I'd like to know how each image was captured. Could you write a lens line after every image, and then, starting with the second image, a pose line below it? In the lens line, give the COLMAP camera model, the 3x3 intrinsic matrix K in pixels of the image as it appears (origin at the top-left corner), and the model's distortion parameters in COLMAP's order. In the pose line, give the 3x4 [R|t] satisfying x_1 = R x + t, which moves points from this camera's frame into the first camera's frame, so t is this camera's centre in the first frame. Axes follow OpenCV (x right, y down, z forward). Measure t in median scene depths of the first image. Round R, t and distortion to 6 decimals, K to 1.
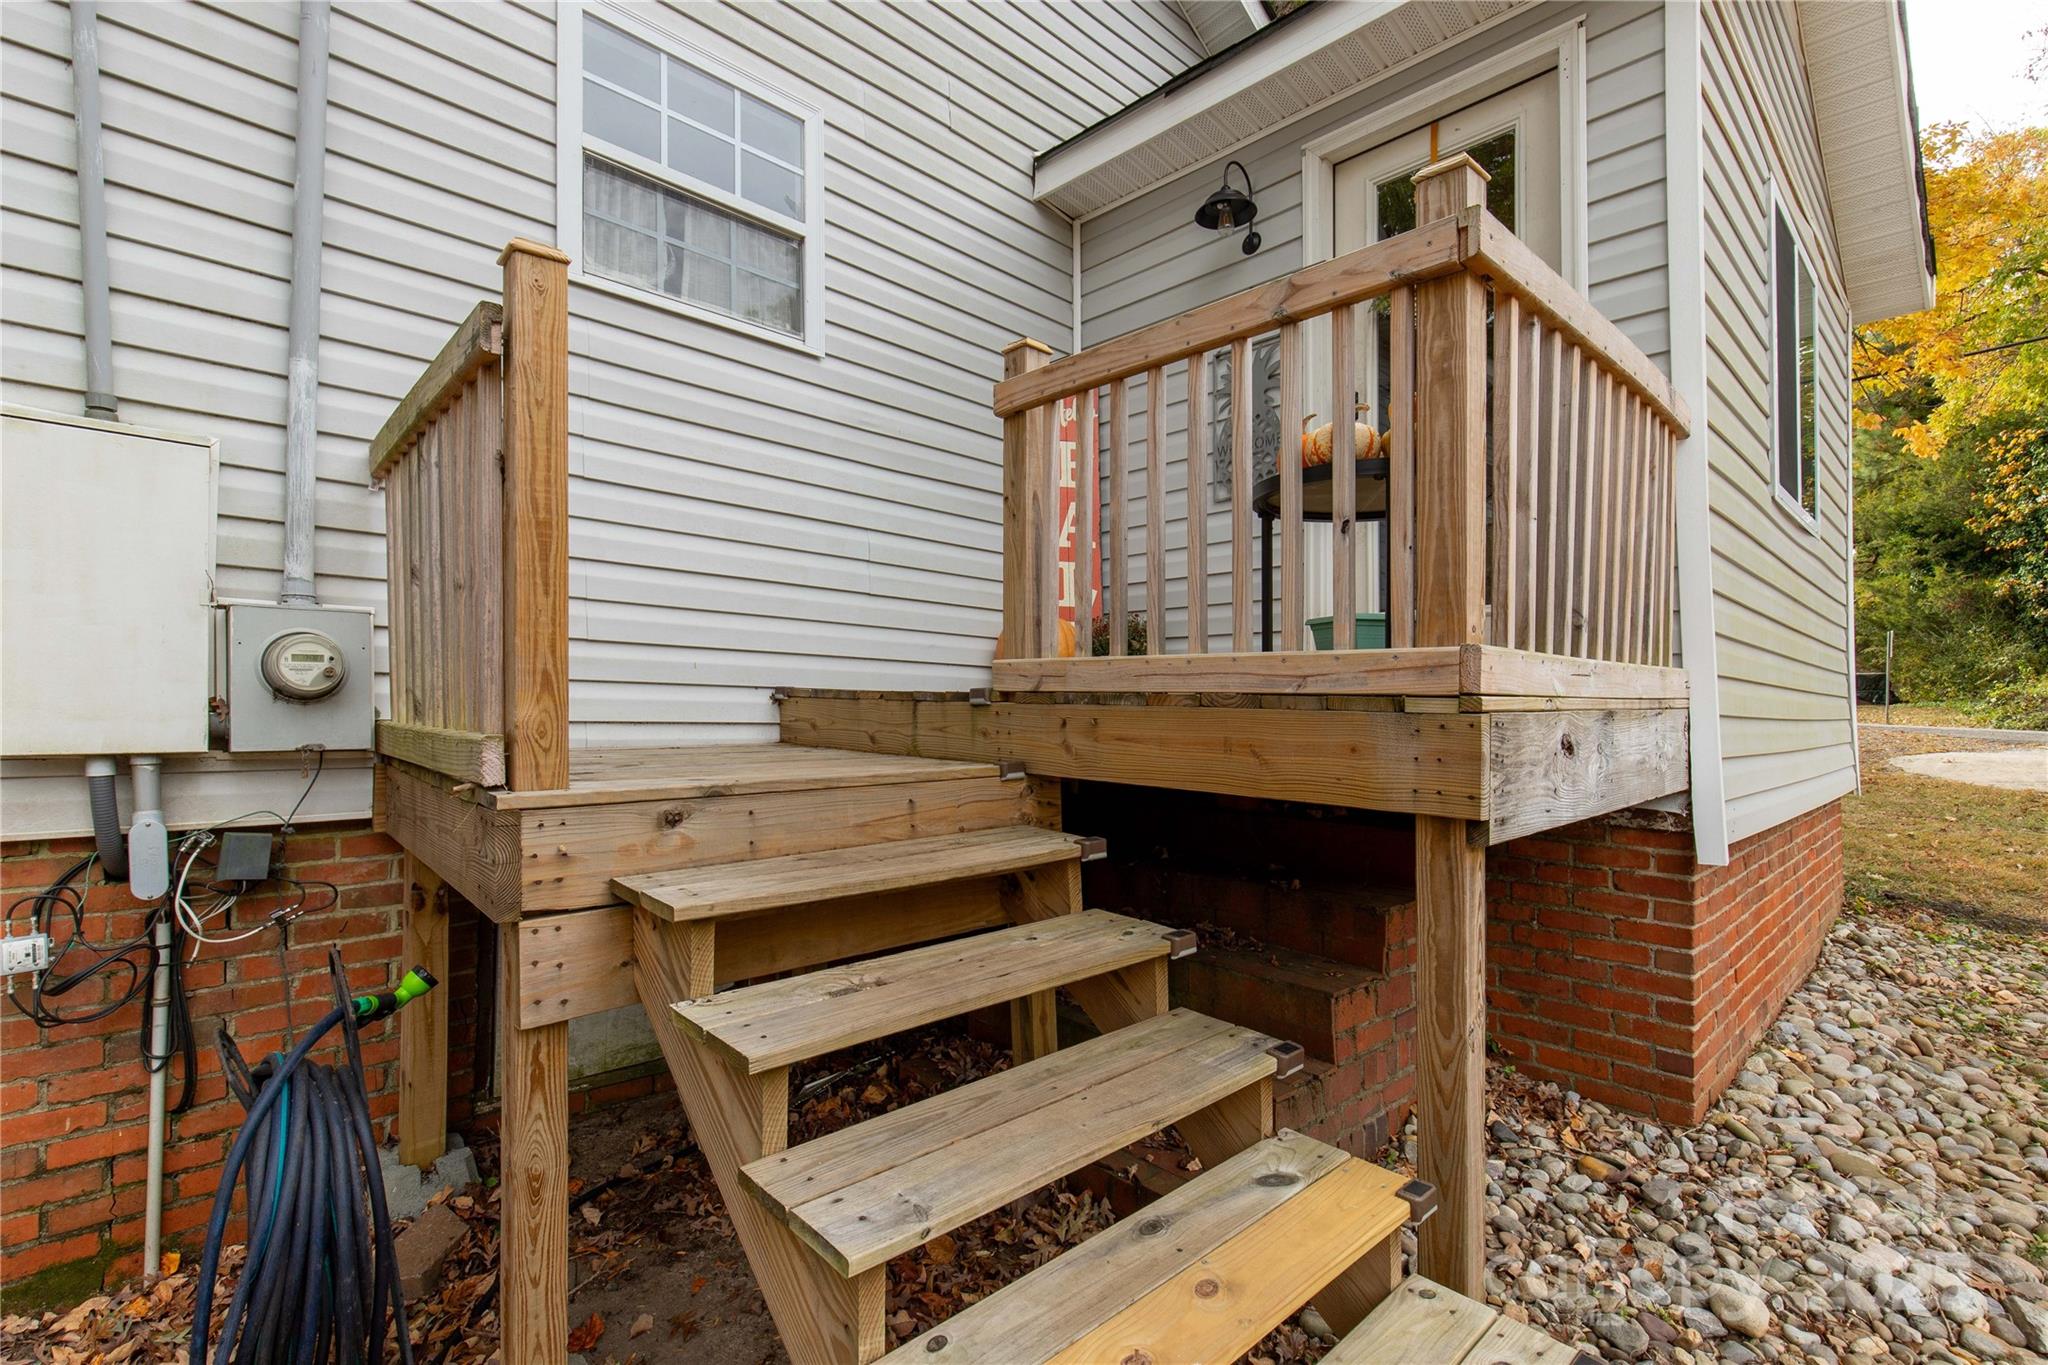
lens RADIAL K [[936.8, 0, 1021.3], [0, 936.8, 688.0], [0, 0, 1]] dist [0.004593, -0.000500]
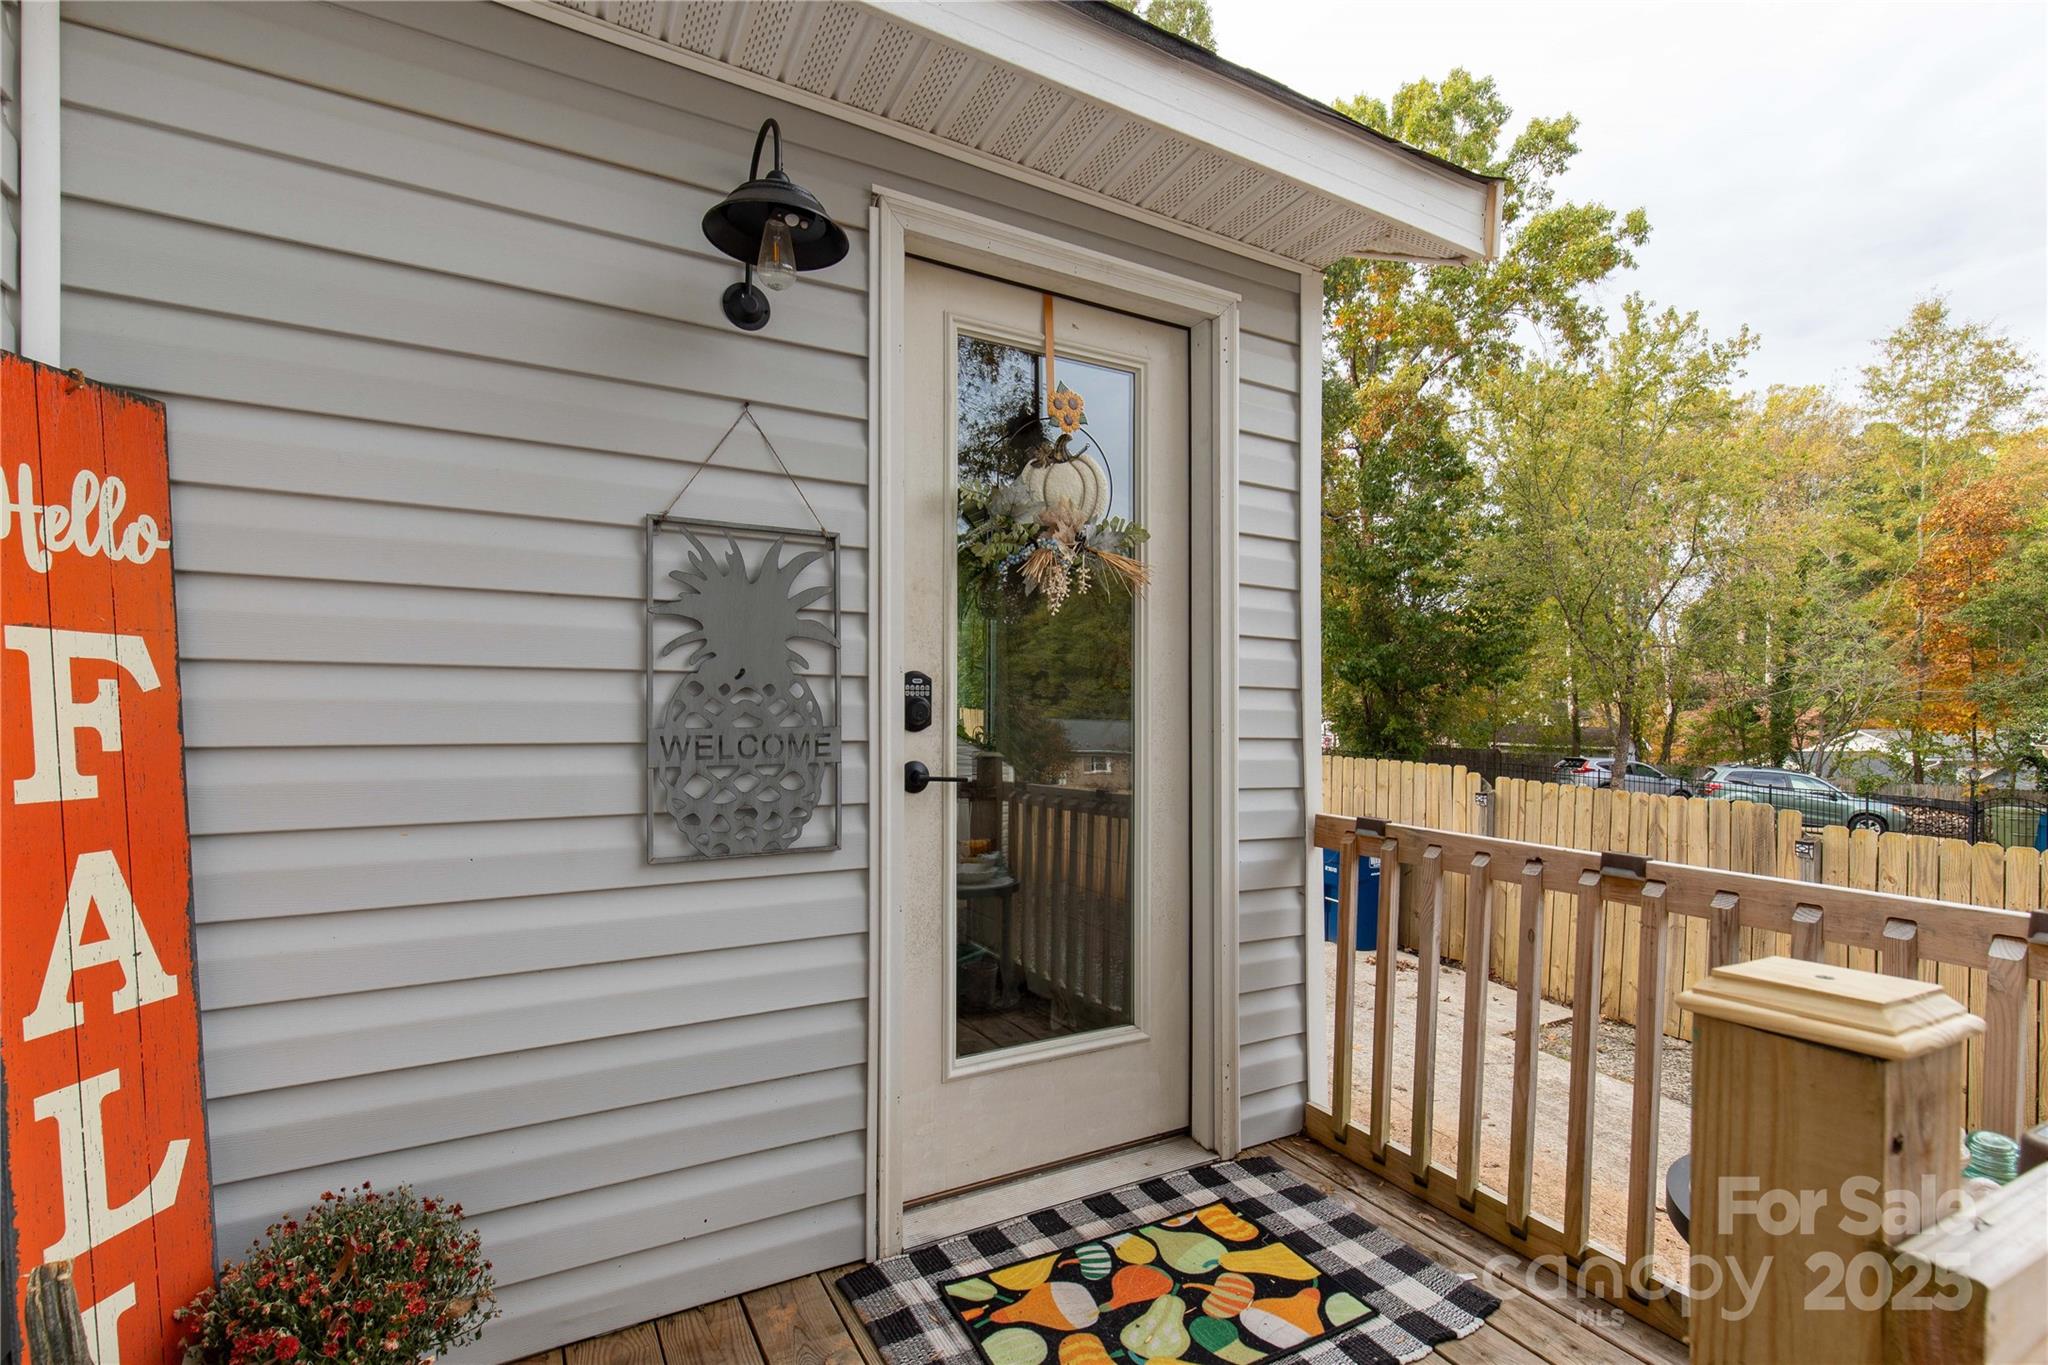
lens RADIAL K [[936.8, 0, 1072.1], [0, 936.8, 729.8], [0, 0, 1]] dist [0.004593, -0.000500]
pose [[0.230589, -0.008631, 0.973013, -0.256595], [-0.004604, 0.999940, 0.009961, -0.410183], [-0.973040, -0.006776, 0.230535, 1.114189]]
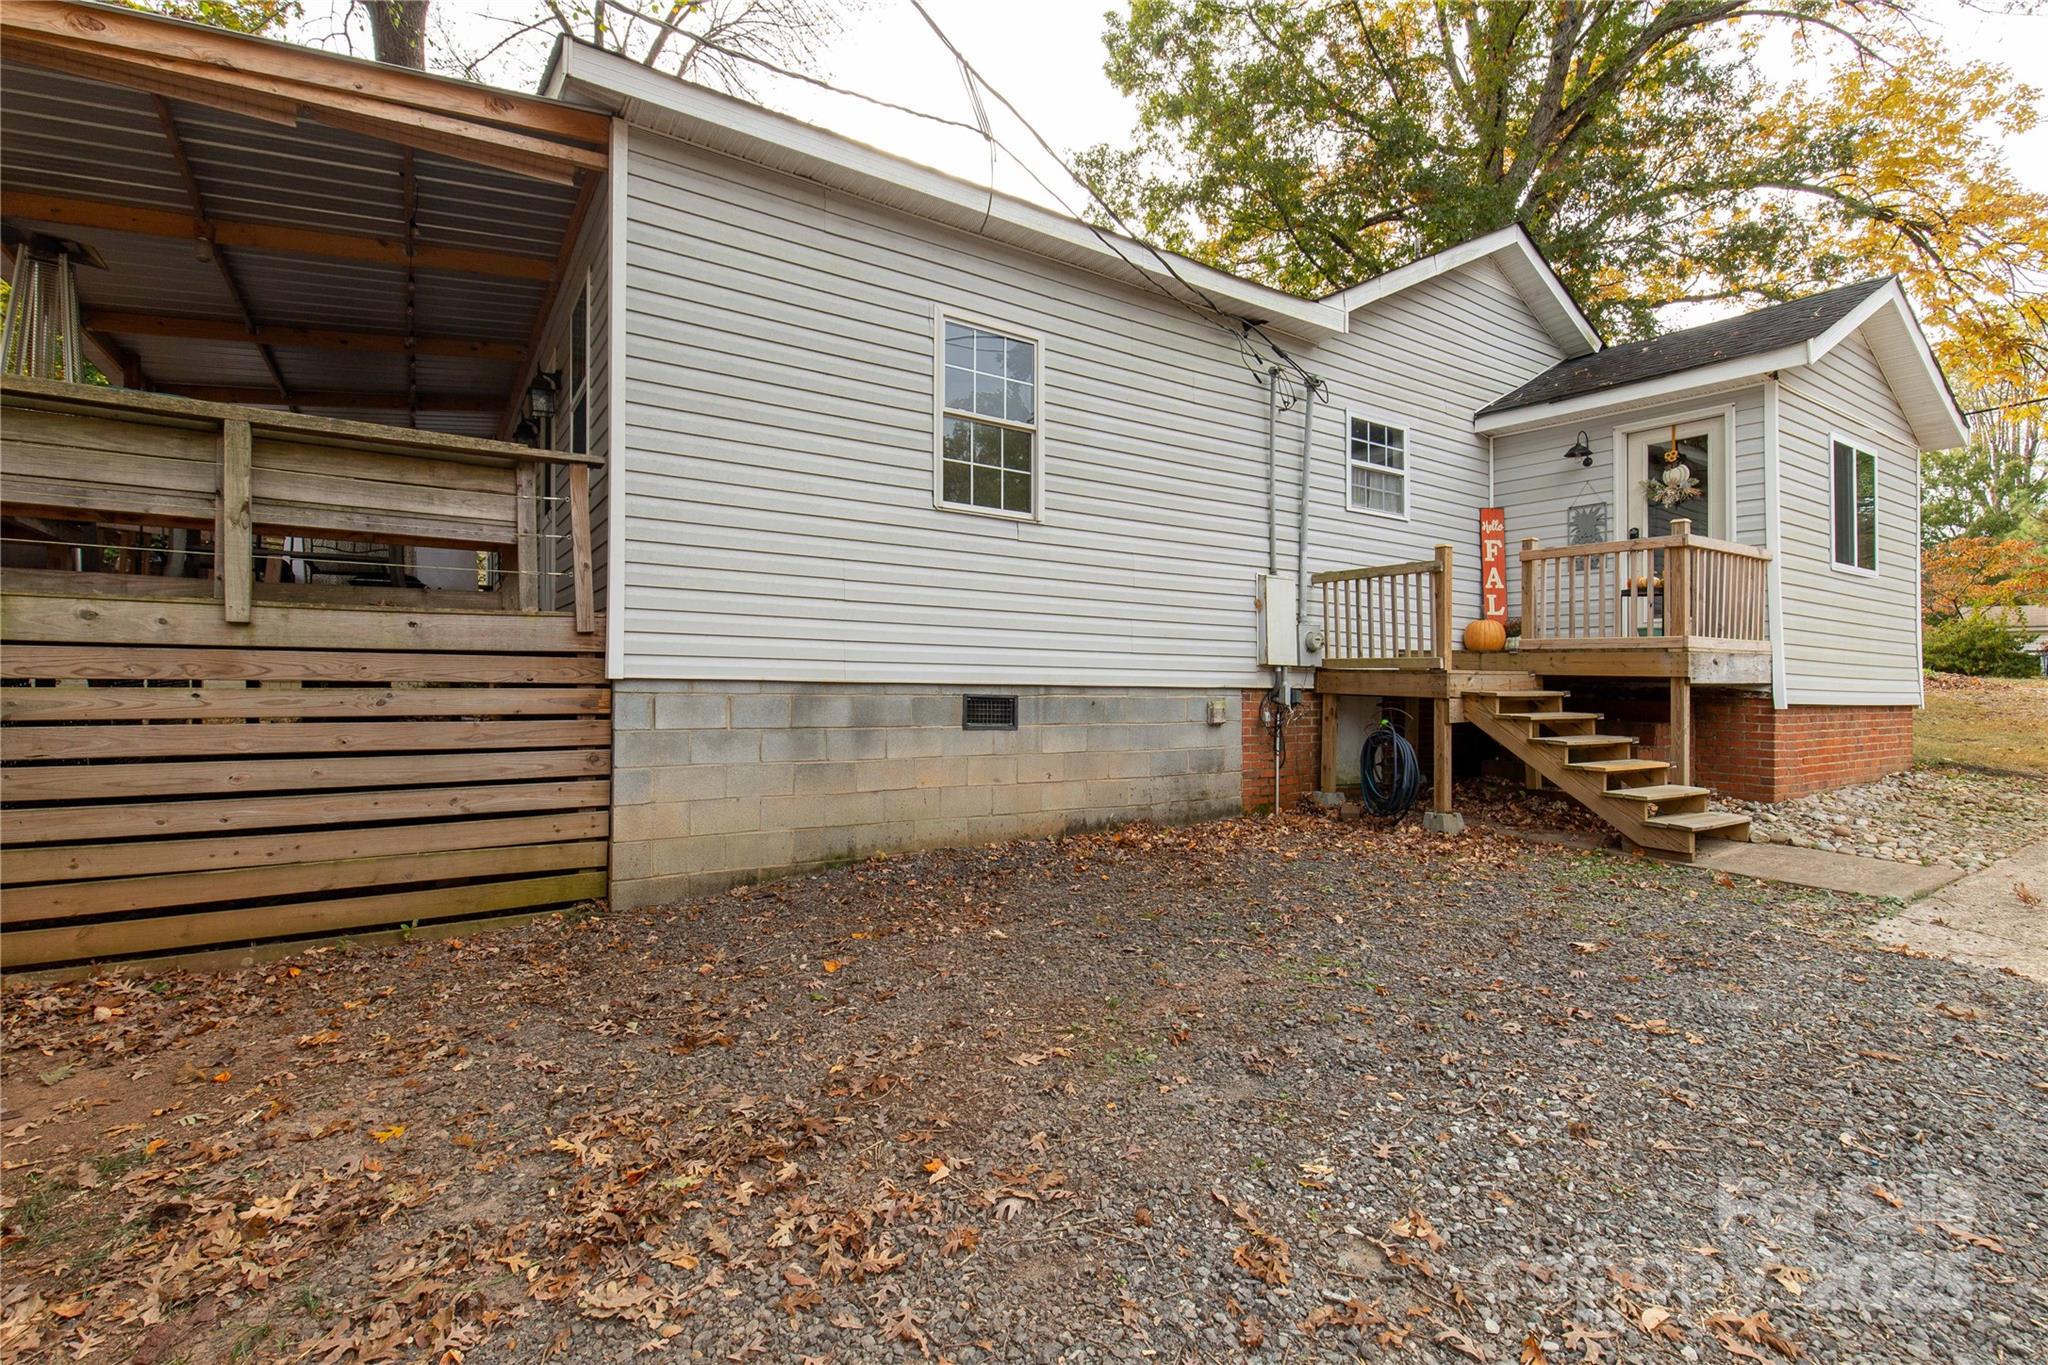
lens RADIAL K [[936.8, 0, 1033.9], [0, 936.8, 668.6], [0, 0, 1]] dist [0.004593, -0.000500]
pose [[0.985347, 0.001505, -0.170557, -1.101959], [-0.000553, 0.999984, 0.005629, 0.052122], [0.170563, -0.005452, 0.985332, -2.389261]]
